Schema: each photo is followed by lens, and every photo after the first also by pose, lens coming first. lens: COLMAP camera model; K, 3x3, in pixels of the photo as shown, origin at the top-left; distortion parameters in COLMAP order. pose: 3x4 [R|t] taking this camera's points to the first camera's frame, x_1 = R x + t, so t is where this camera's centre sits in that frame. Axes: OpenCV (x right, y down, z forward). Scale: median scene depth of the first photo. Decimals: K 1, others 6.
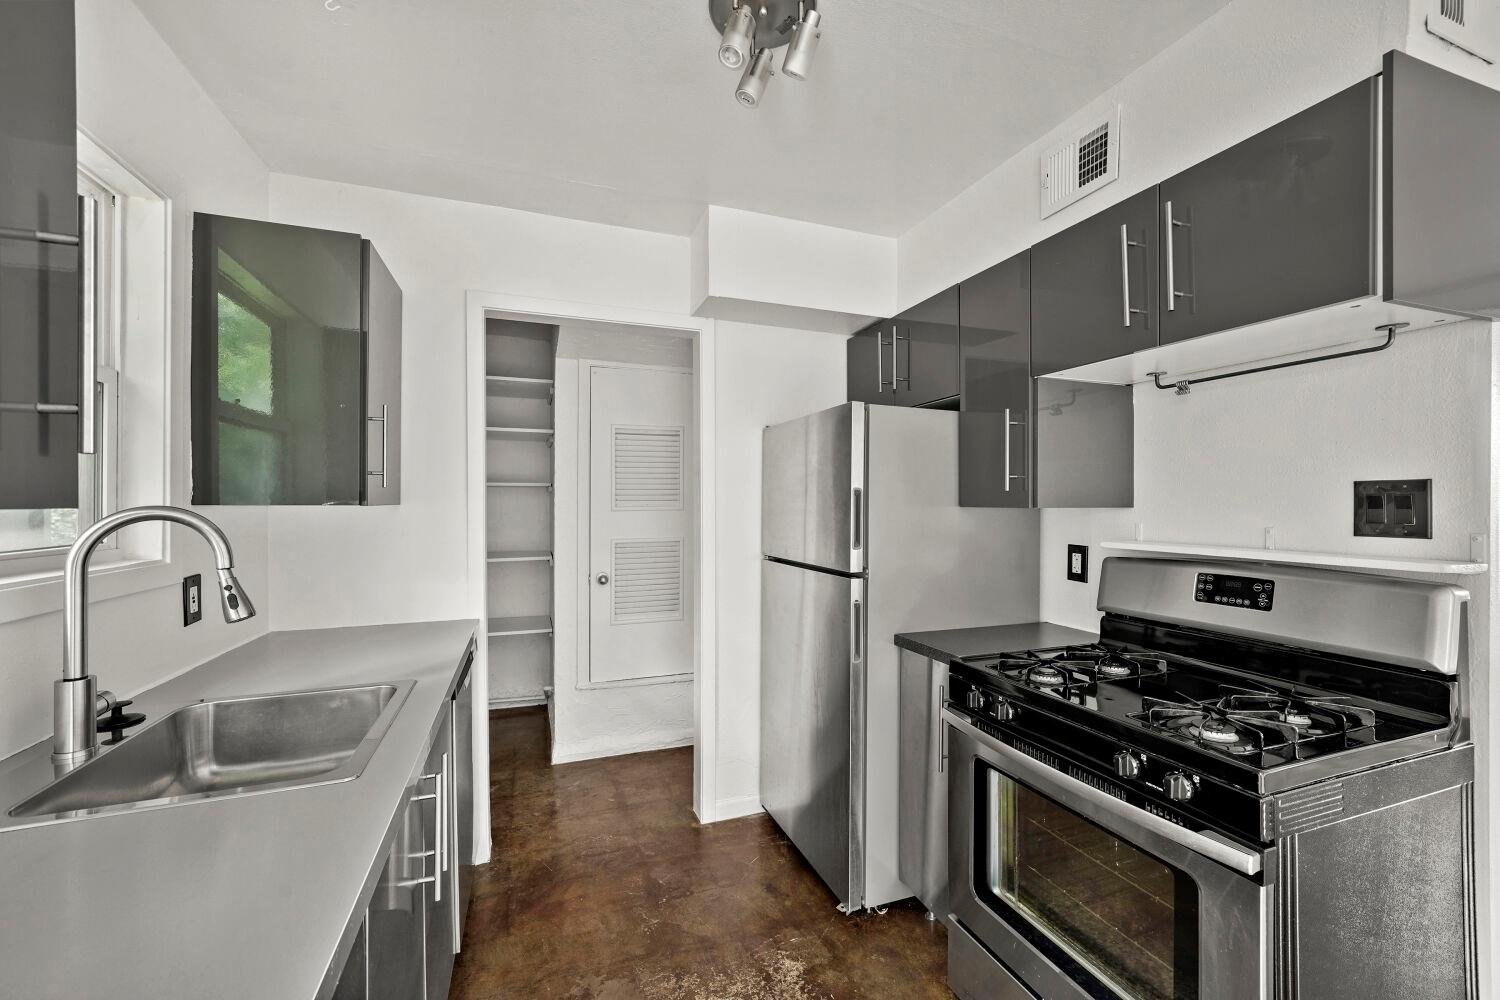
lens RADIAL K [[605.4, 0, 750.5], [0, 605.4, 503.0], [0, 0, 1]] dist [-0.004009, 0.000024]
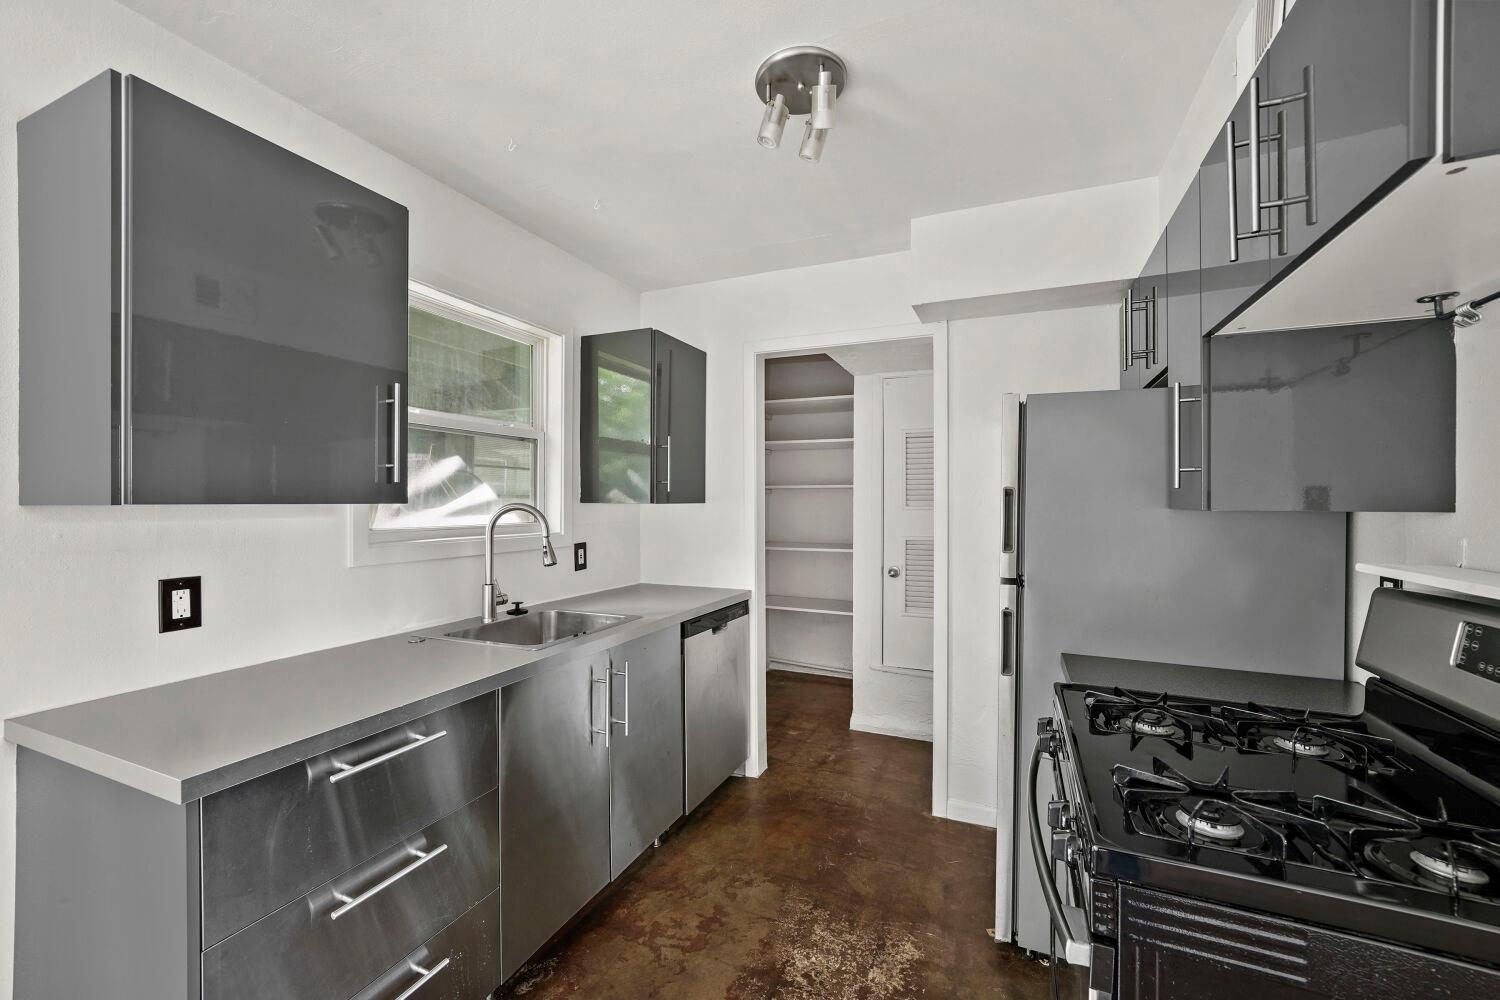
lens RADIAL K [[605.4, 0, 747.7], [0, 605.4, 501.7], [0, 0, 1]] dist [-0.004009, 0.000024]
pose [[0.718070, 0.002629, -0.695966, 0.542303], [-0.003142, 0.999995, 0.000535, -0.001953], [0.695964, 0.001802, 0.718075, 0.057614]]
